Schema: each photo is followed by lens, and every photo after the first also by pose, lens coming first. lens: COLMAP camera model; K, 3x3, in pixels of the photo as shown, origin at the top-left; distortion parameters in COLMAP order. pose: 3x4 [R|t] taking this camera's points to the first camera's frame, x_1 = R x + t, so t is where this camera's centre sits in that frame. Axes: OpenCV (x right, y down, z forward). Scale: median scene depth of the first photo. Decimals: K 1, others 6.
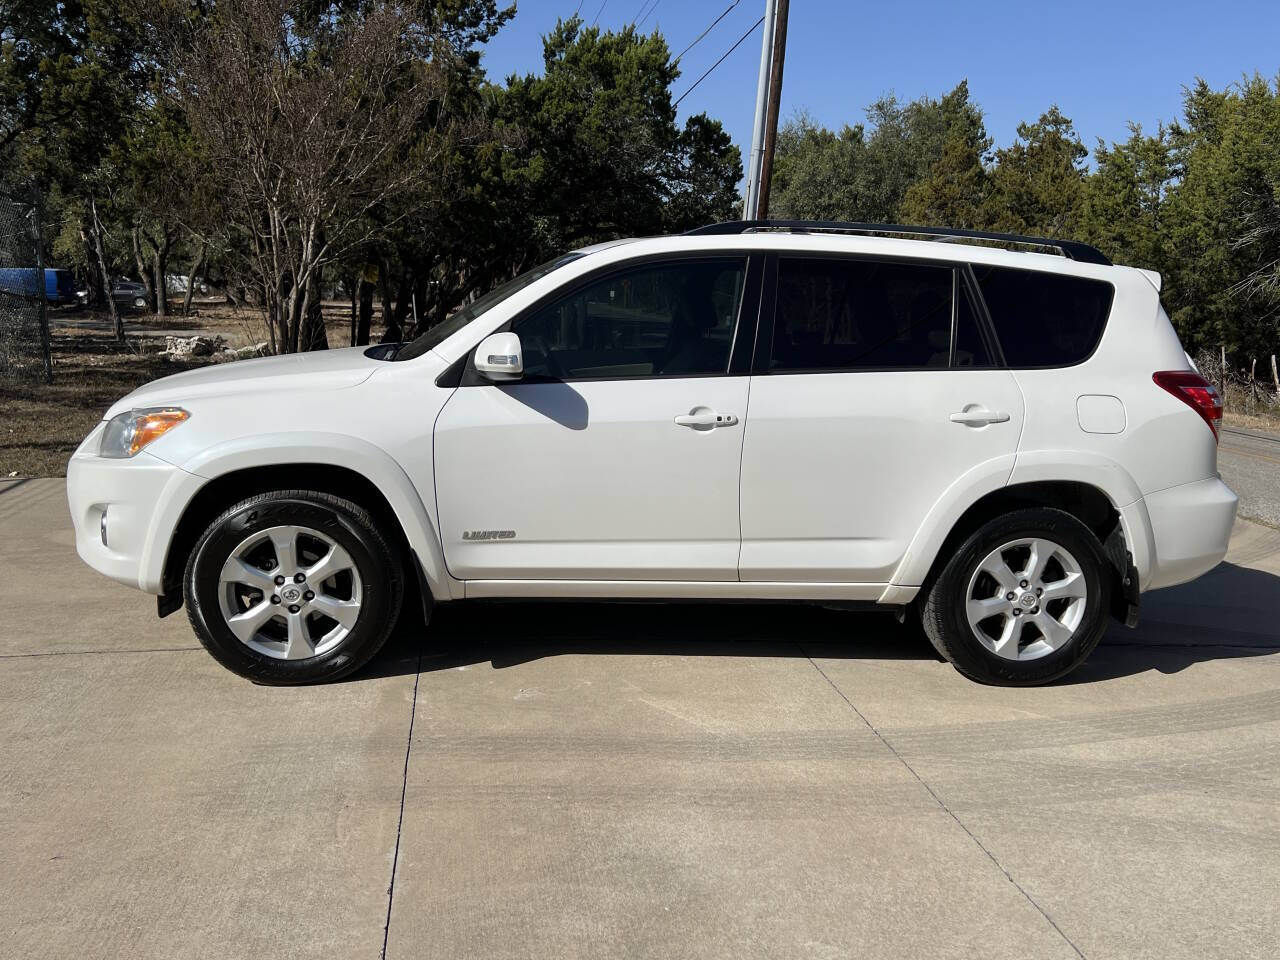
lens RADIAL K [[1128.6, 0, 645.4], [0, 1128.6, 486.1], [0, 0, 1]] dist [0.068444, -0.080835]
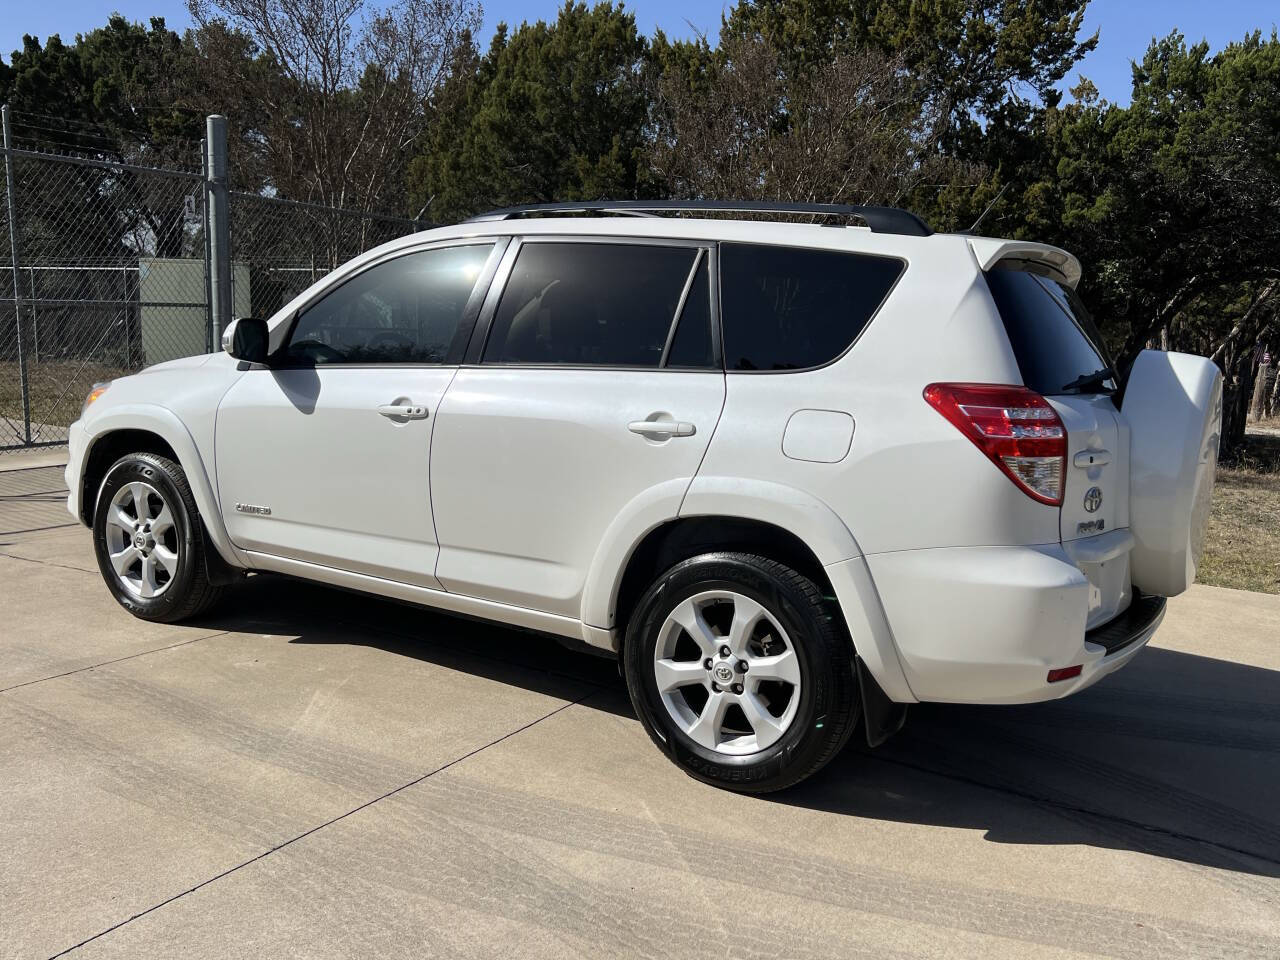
lens RADIAL K [[1128.6, 0, 641.8], [0, 1128.6, 476.6], [0, 0, 1]] dist [0.068444, -0.080835]
pose [[0.771467, 0.079043, -0.631340, 0.757975], [-0.123570, 0.991974, -0.026803, -0.003362], [0.624154, 0.098692, 0.775043, 0.363524]]
